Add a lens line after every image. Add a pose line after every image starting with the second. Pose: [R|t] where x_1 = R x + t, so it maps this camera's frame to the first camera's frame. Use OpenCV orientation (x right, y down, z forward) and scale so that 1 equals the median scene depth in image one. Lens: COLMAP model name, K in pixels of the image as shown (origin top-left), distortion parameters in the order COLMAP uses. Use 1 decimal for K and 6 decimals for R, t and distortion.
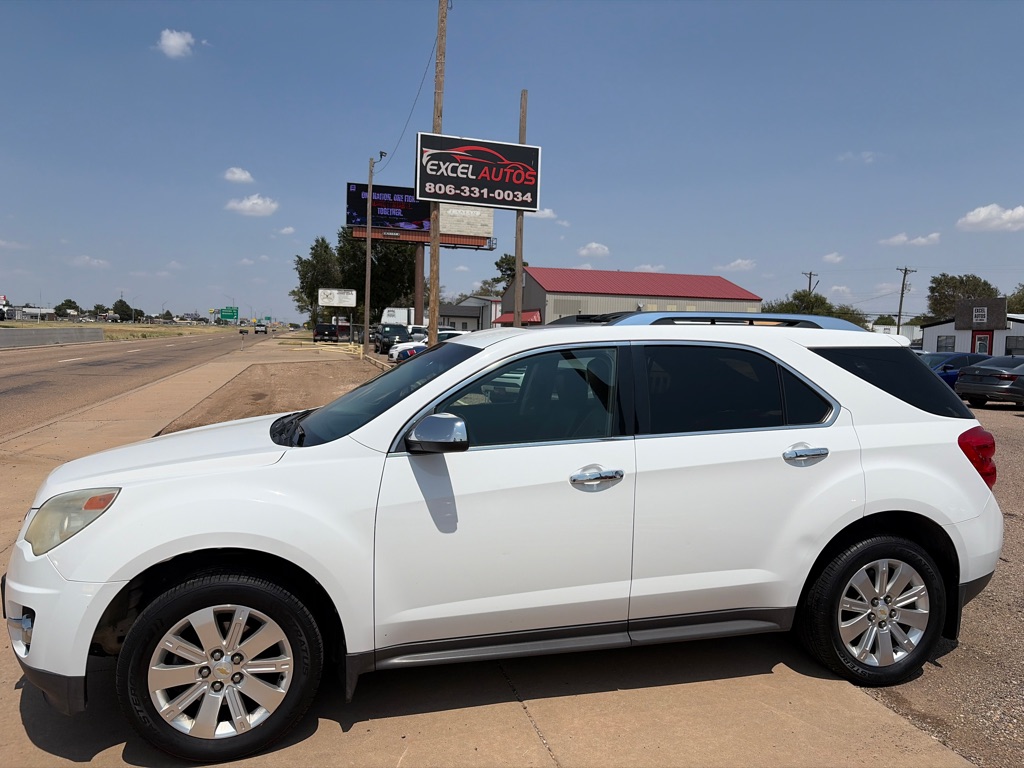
lens RADIAL K [[750.0, 0, 515.6], [0, 750.0, 389.5], [0, 0, 1]] dist [0.029285, -0.005638]
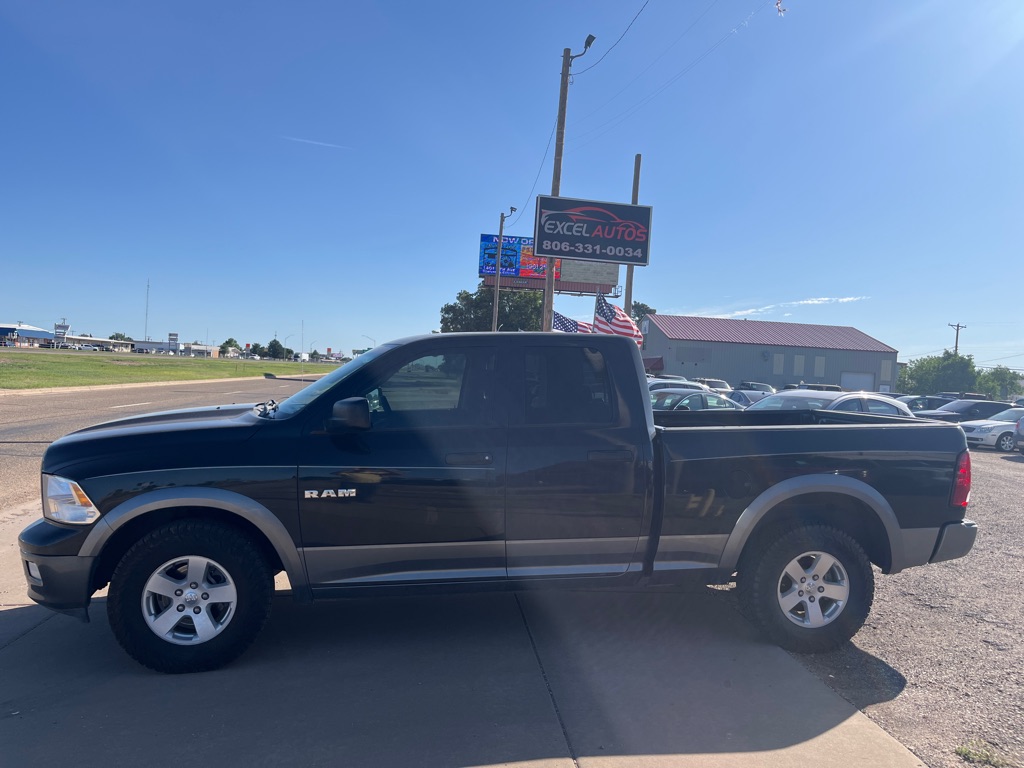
lens RADIAL K [[751.0, 0, 516.8], [0, 751.0, 394.3], [0, 0, 1]] dist [0.083153, 0.000795]
pose [[0.985411, 0.031017, -0.167343, 0.031839], [-0.040000, 0.997919, -0.050578, 0.005587], [0.165426, 0.056534, 0.984601, -0.071988]]
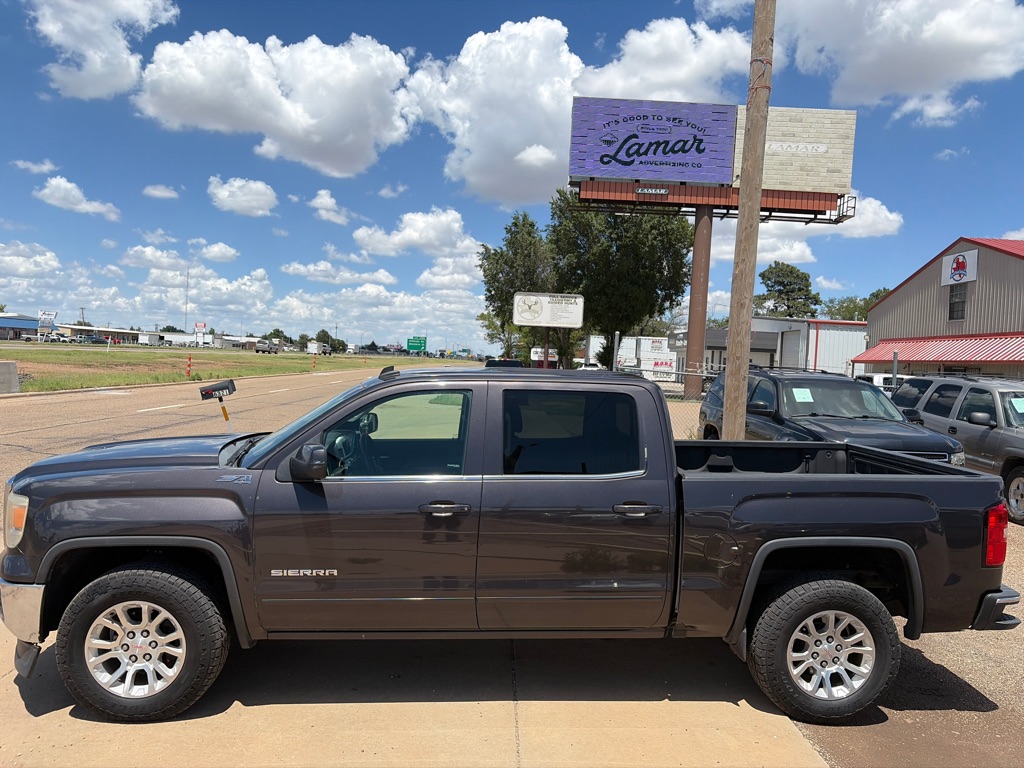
lens RADIAL K [[753.7, 0, 523.3], [0, 753.7, 381.9], [0, 0, 1]] dist [0.023804, -0.008663]
pose [[0.971009, 0.026298, -0.237591, -0.422321], [-0.039633, 0.997885, -0.051523, -0.144316], [0.235734, 0.059445, 0.969998, 1.609179]]
